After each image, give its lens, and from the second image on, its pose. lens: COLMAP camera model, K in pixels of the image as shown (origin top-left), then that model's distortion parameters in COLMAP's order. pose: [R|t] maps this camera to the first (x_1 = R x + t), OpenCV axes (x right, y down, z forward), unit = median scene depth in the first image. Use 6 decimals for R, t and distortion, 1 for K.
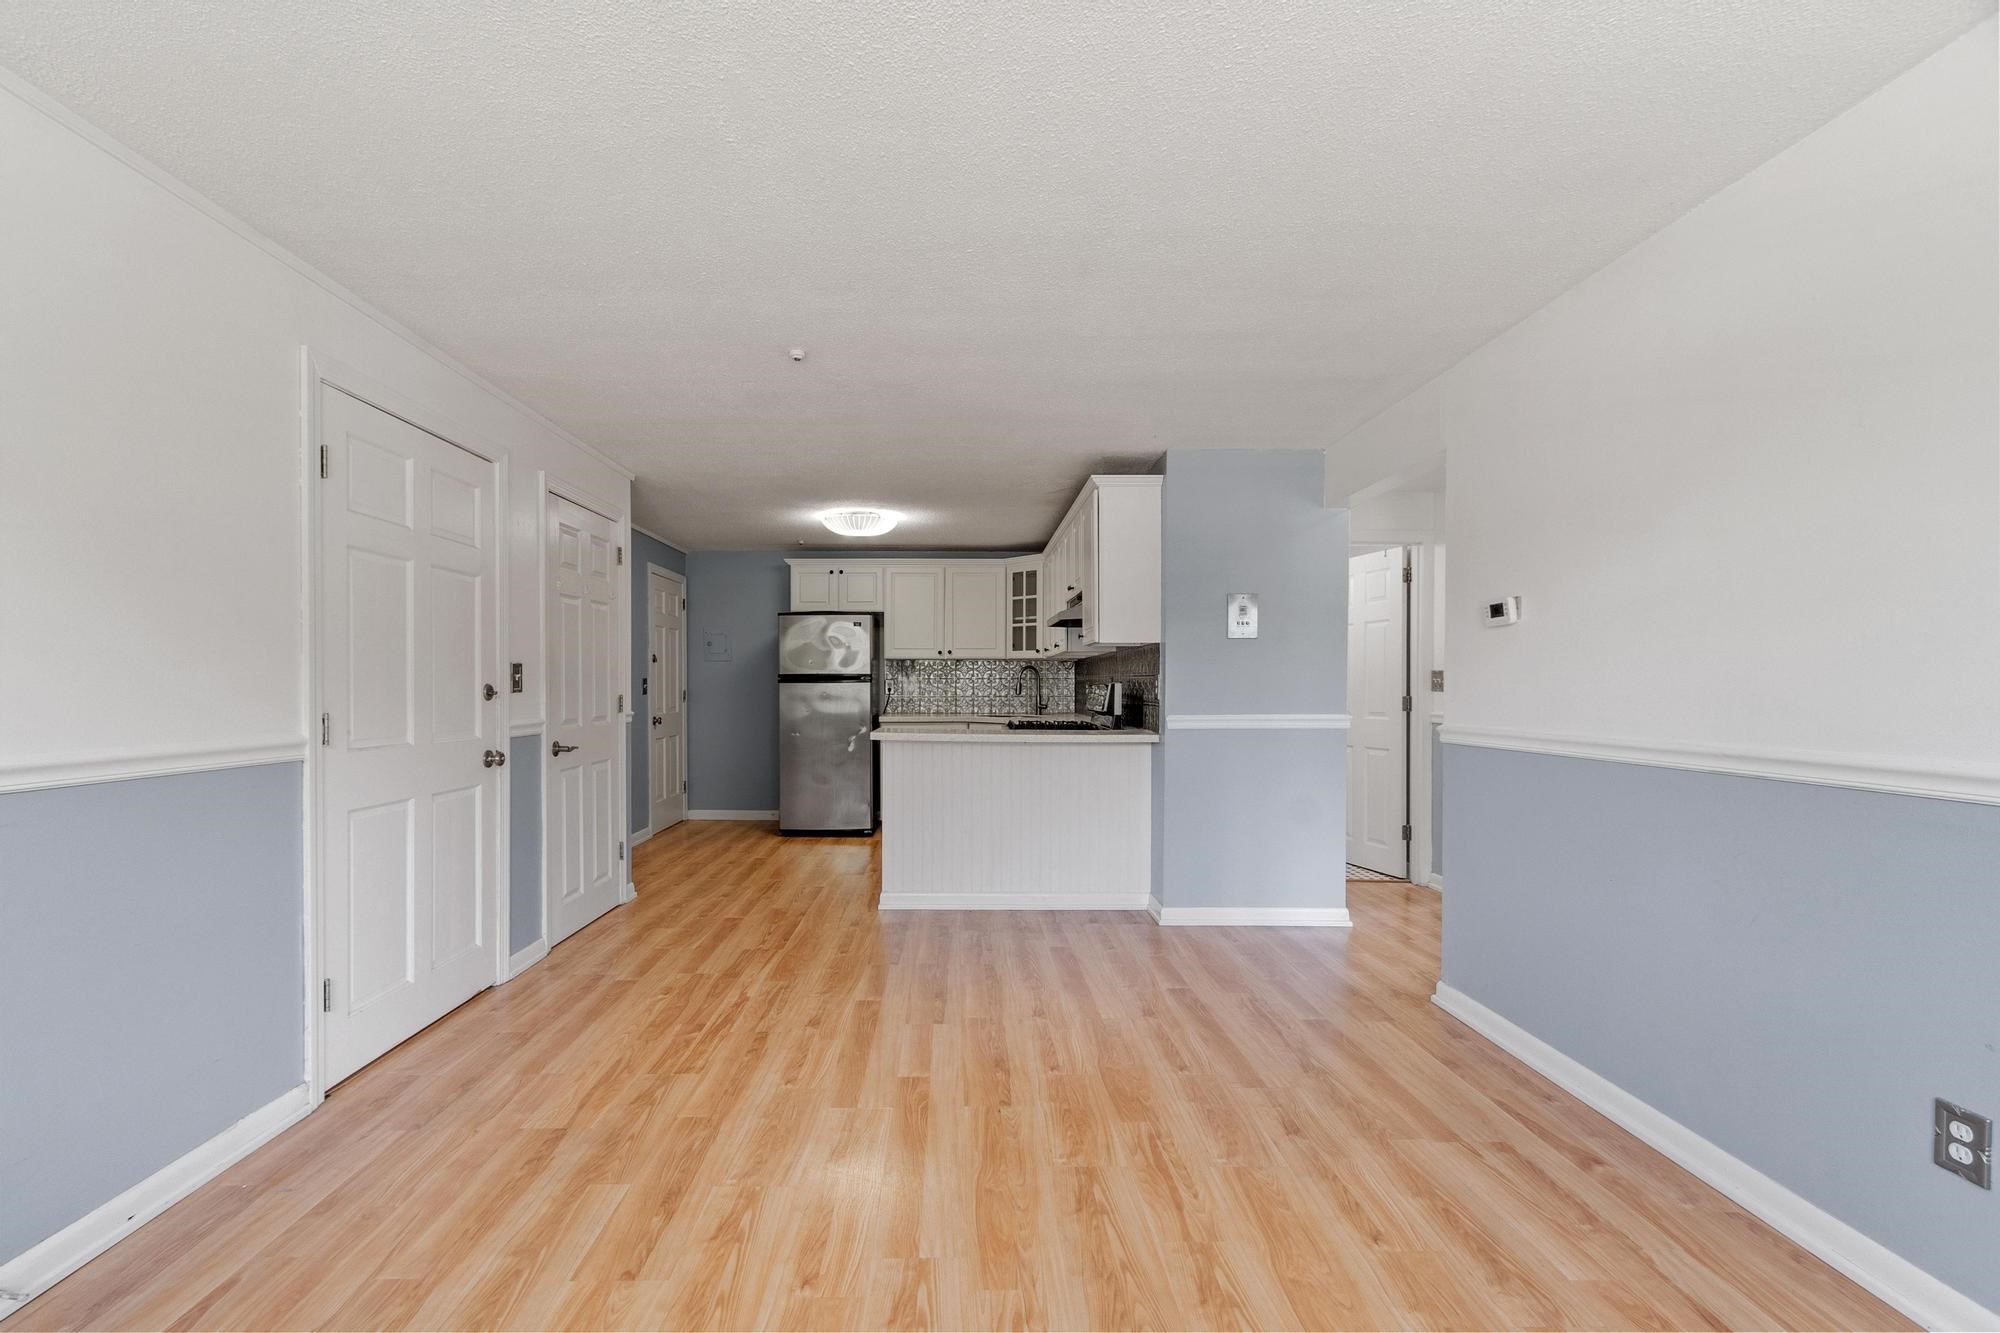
lens RADIAL K [[845.3, 0, 993.9], [0, 845.3, 699.6], [0, 0, 1]] dist [-0.000534, -0.000002]
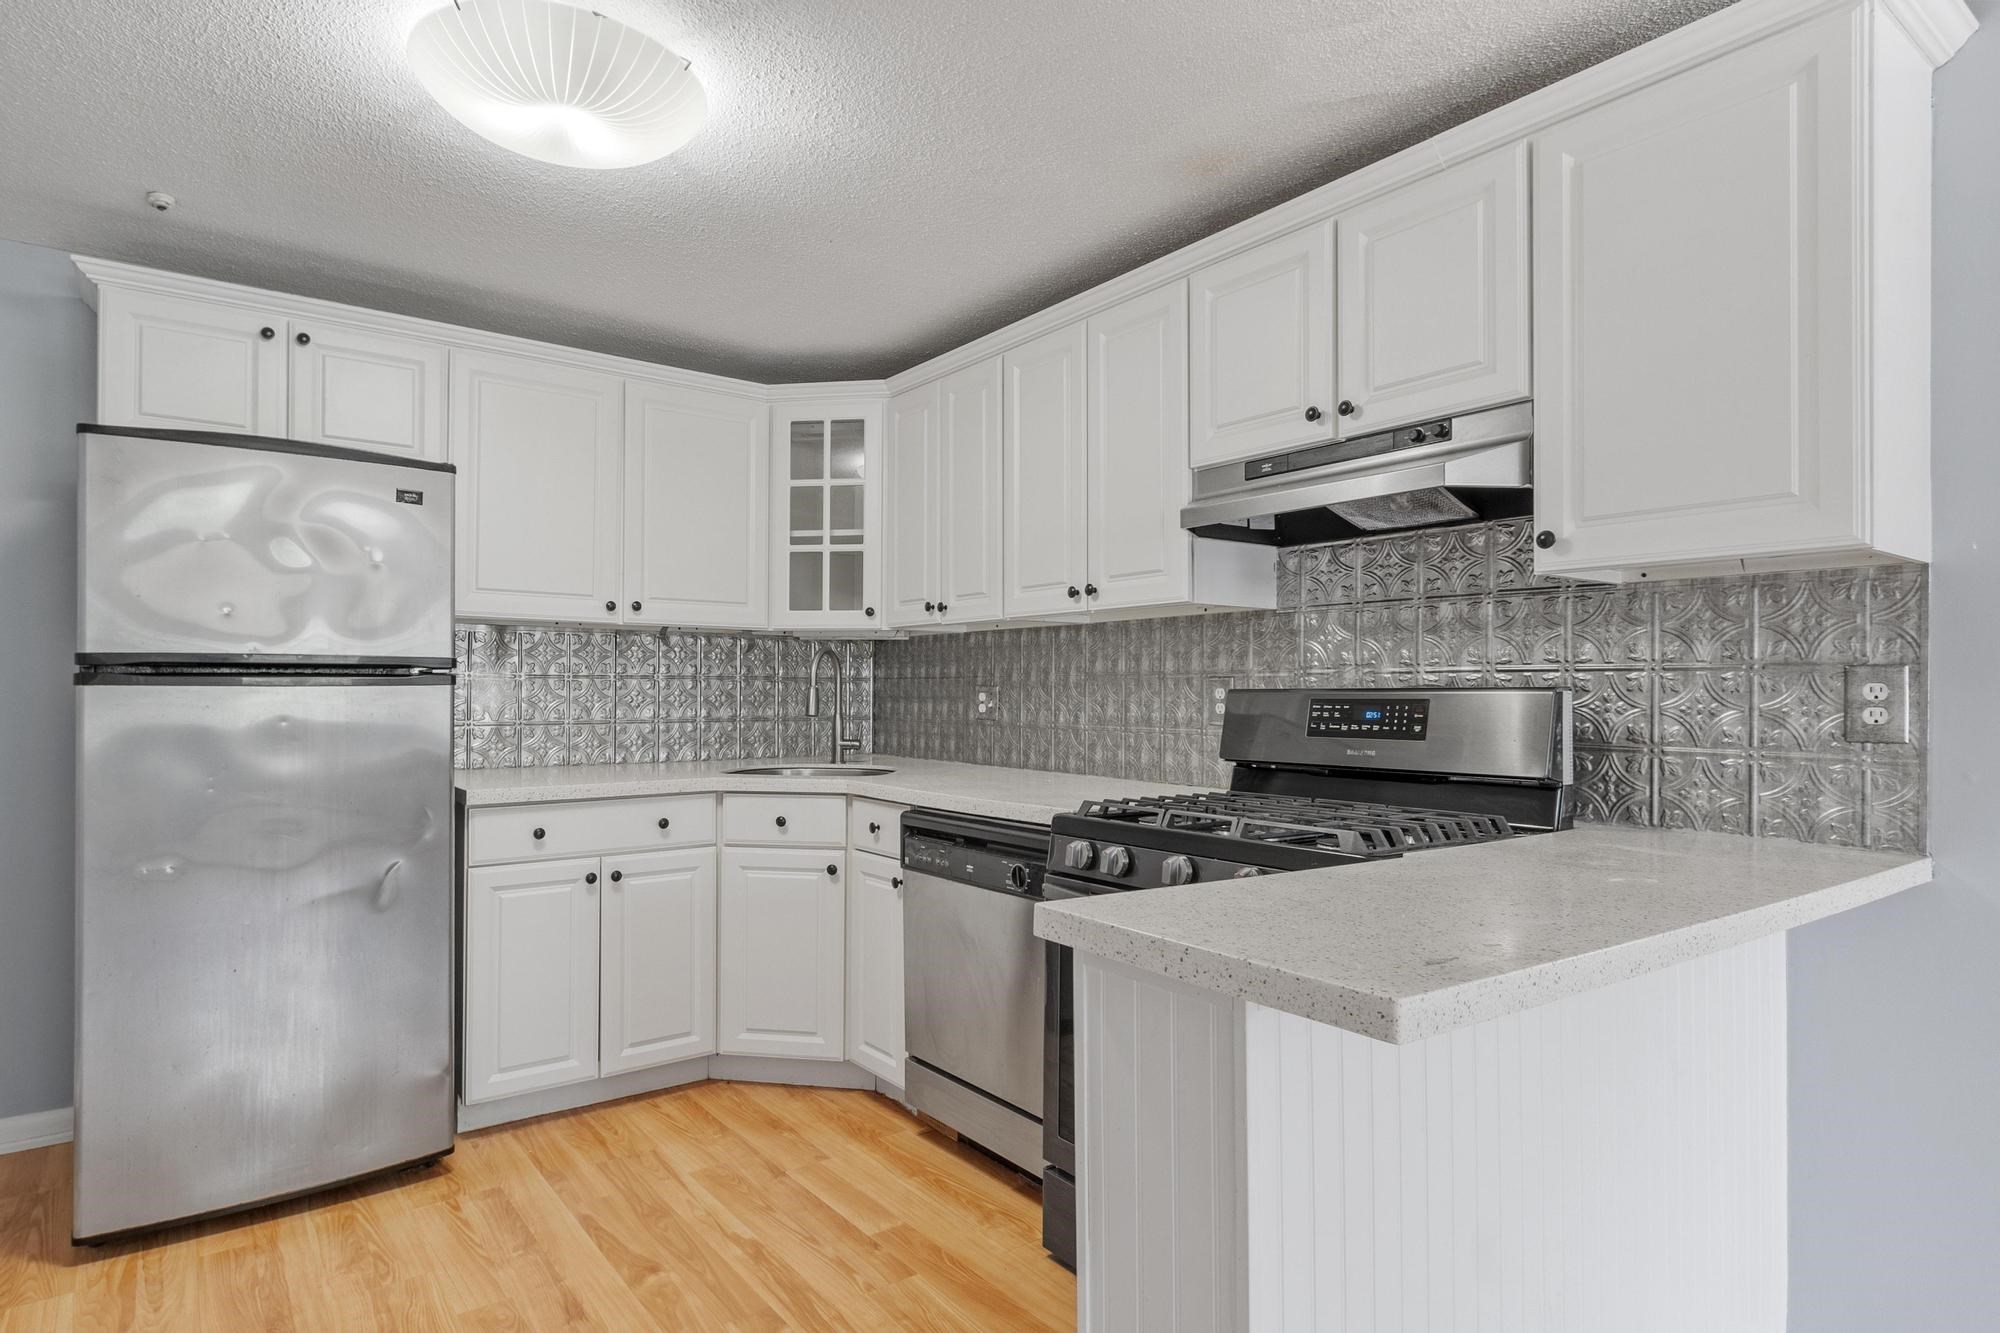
lens RADIAL K [[1065.7, 0, 1001.5], [0, 1065.7, 684.8], [0, 0, 1]] dist [0.001021, -0.000014]
pose [[0.809874, 0.001771, 0.586601, -0.203630], [0.016110, 0.999551, -0.025259, -0.006362], [-0.586382, 0.029907, 0.809482, 0.525753]]
